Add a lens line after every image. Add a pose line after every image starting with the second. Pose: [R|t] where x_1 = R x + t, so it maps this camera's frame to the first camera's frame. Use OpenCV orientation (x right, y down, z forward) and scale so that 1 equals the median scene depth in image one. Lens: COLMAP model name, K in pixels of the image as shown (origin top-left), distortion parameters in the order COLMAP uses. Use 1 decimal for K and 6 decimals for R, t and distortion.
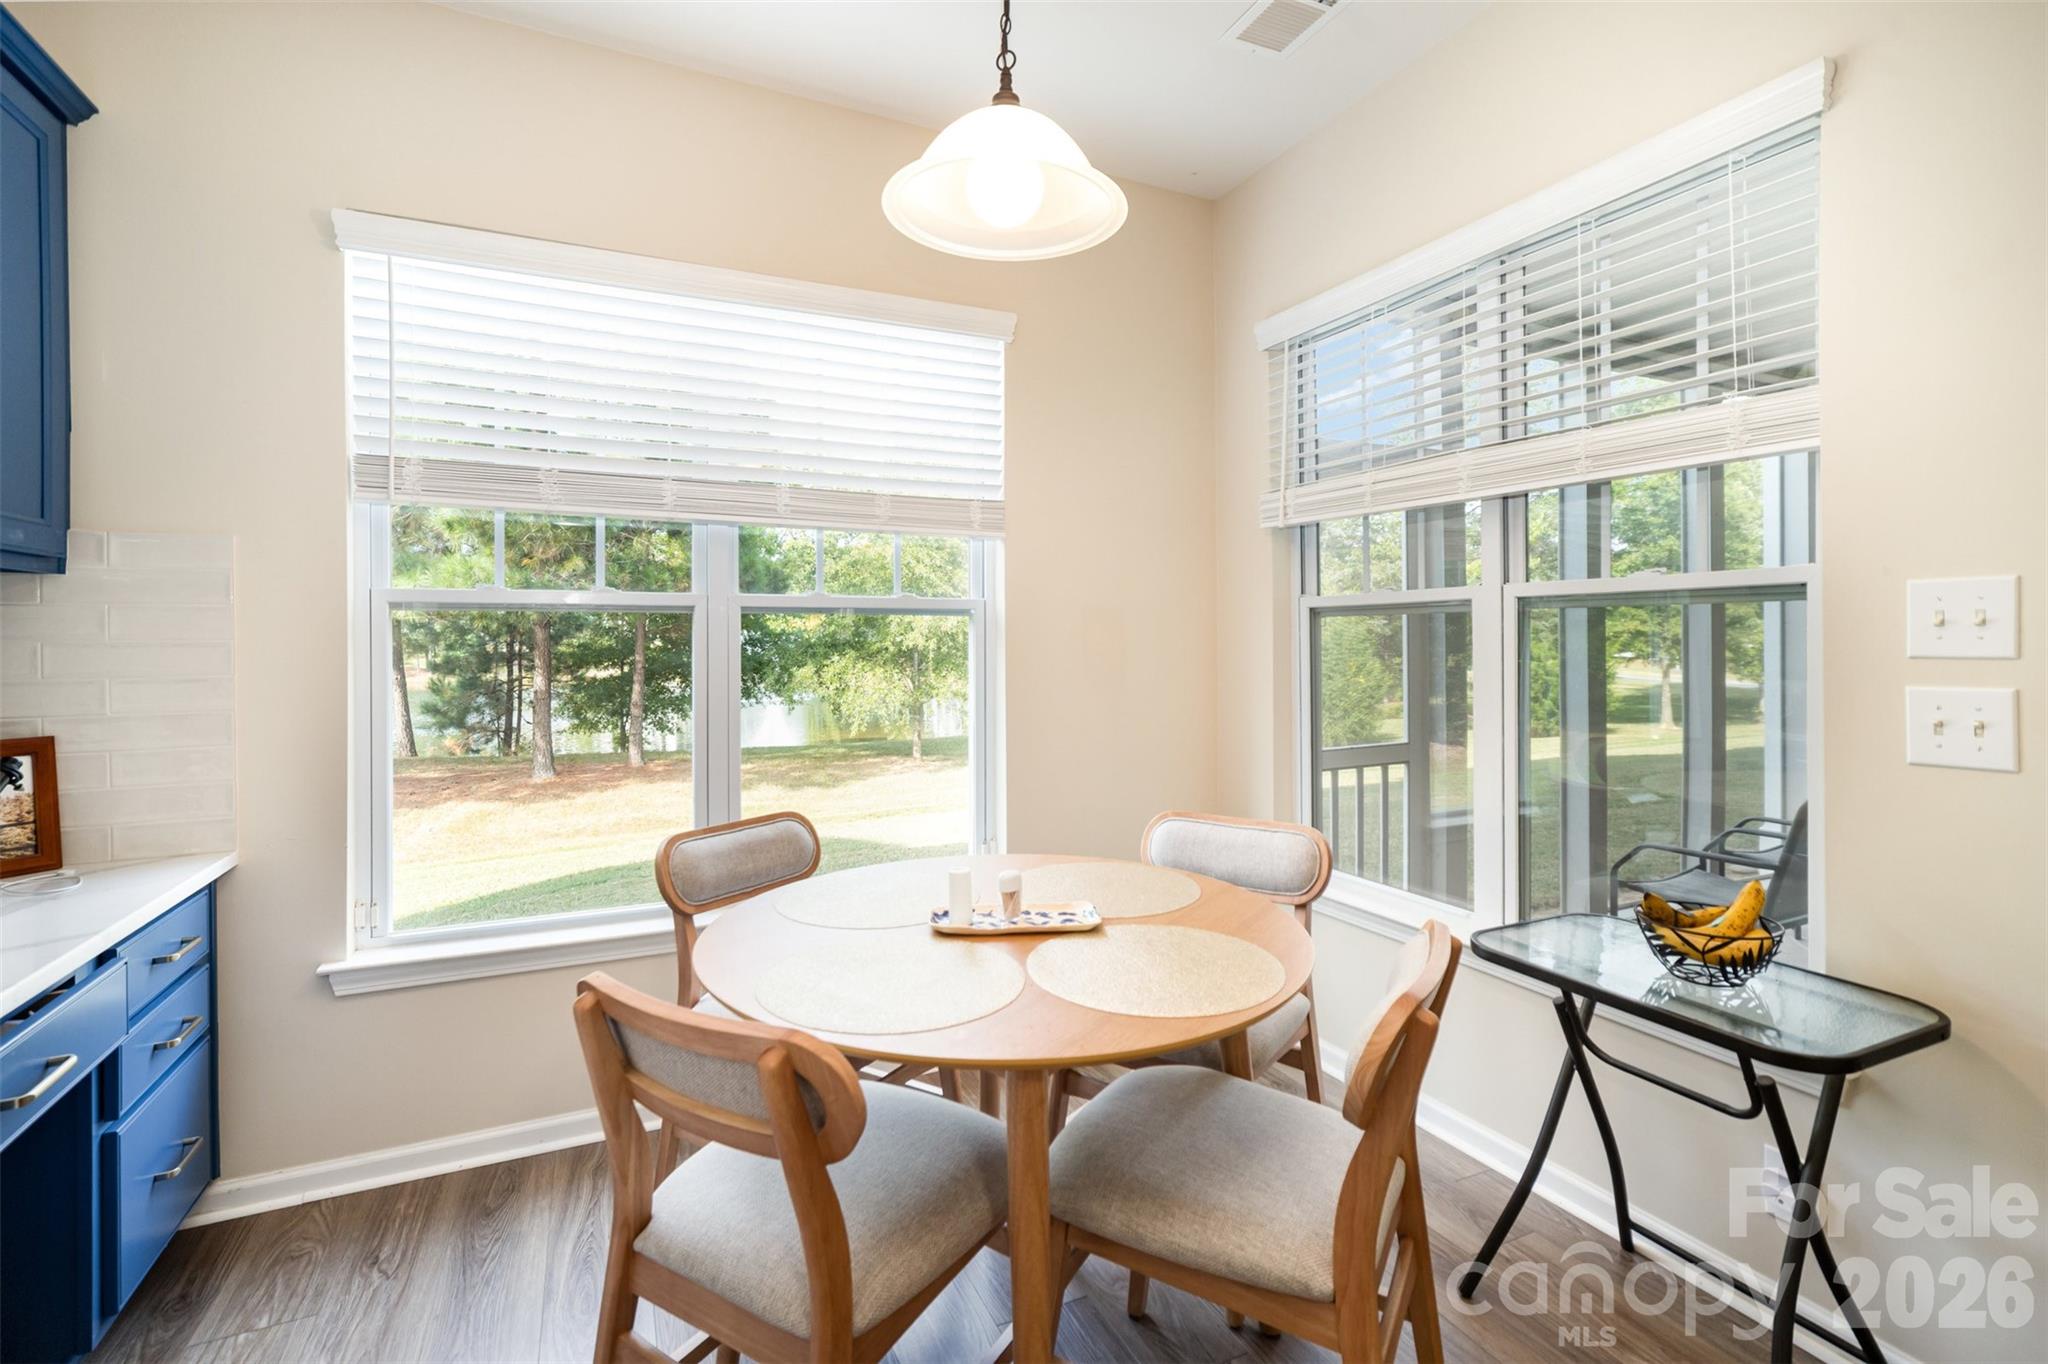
lens RADIAL K [[925.7, 0, 1020.2], [0, 925.7, 639.8], [0, 0, 1]] dist [-0.019205, 0.011680]
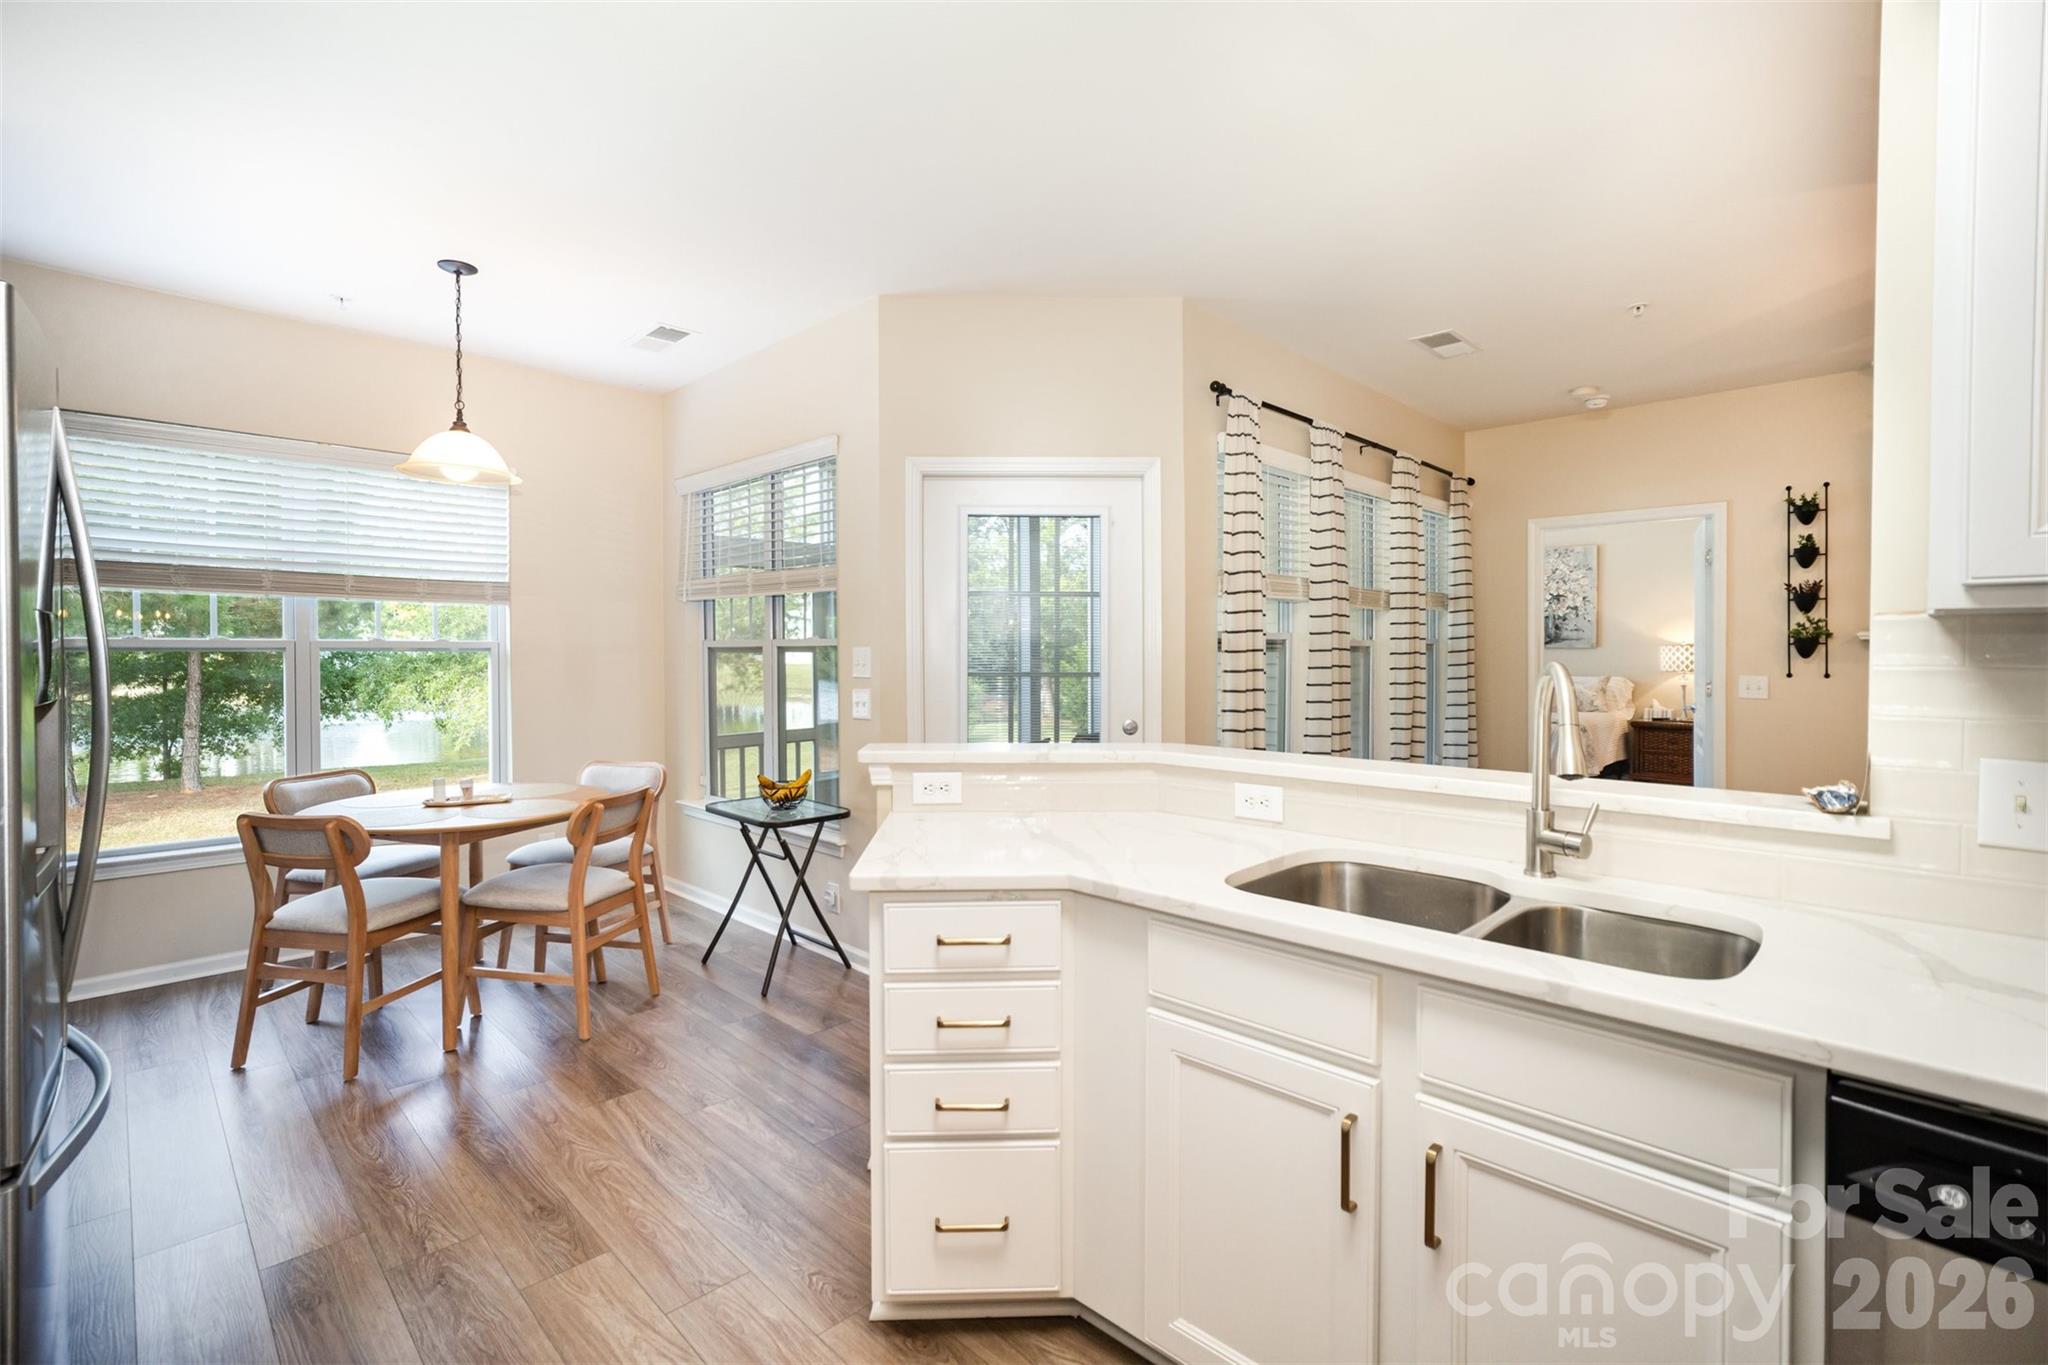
lens RADIAL K [[952.8, 0, 1016.6], [0, 952.8, 663.9], [0, 0, 1]] dist [-0.001018, 0.000099]
pose [[0.945413, -0.002277, 0.325866, 0.055400], [-0.002415, 0.999899, 0.013993, -0.006013], [-0.325865, -0.014016, 0.945312, -0.175569]]
